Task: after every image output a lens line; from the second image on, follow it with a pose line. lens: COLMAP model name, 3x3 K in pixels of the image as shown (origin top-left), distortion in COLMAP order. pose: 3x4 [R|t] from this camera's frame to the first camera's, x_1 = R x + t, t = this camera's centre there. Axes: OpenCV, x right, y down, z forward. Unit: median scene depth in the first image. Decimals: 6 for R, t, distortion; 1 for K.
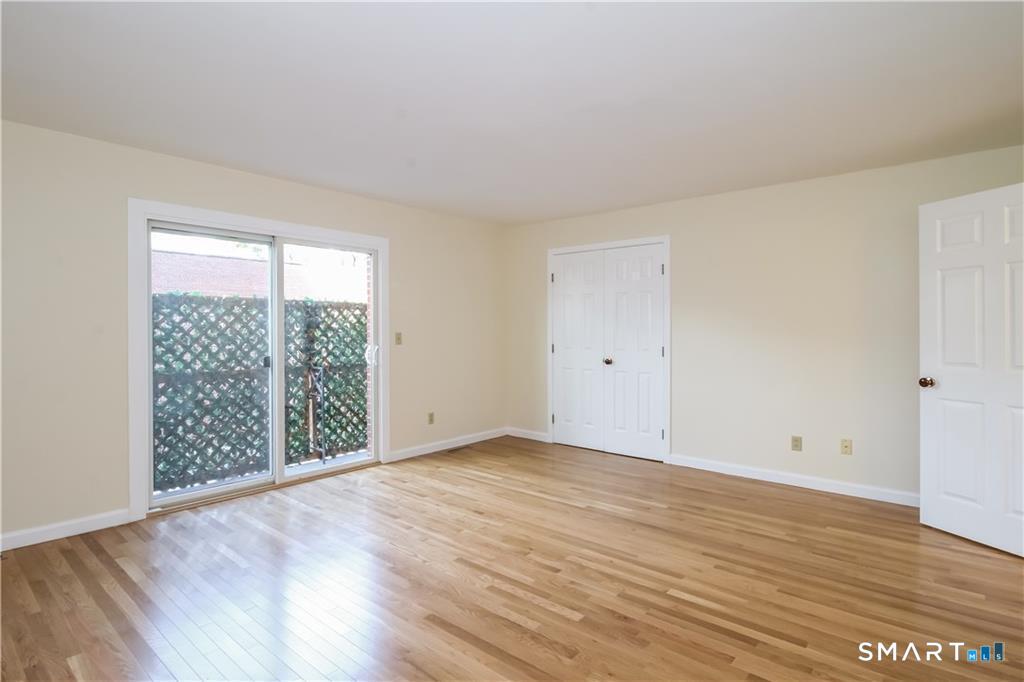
lens RADIAL K [[535.9, 0, 511.7], [0, 535.9, 329.1], [0, 0, 1]] dist [-0.000307, -0.006478]
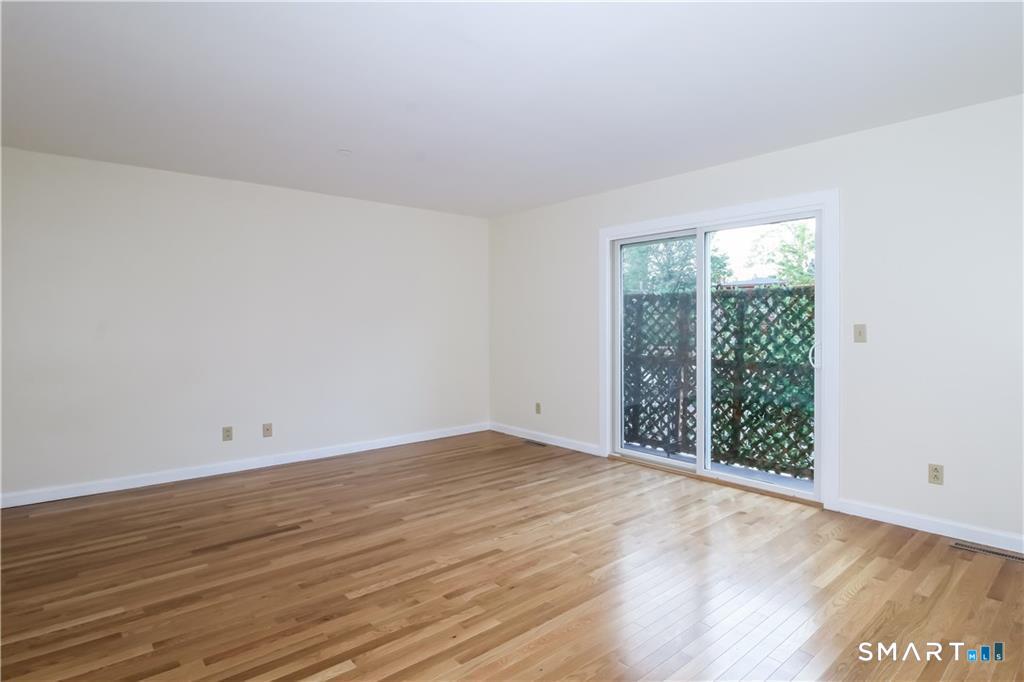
lens RADIAL K [[535.9, 0, 511.7], [0, 535.9, 329.1], [0, 0, 1]] dist [-0.000307, -0.006478]
pose [[-0.152755, 0.011622, -0.988196, 0.759063], [0.008040, 0.999912, 0.010517, 0.002732], [0.988231, -0.006339, -0.152835, 1.009820]]
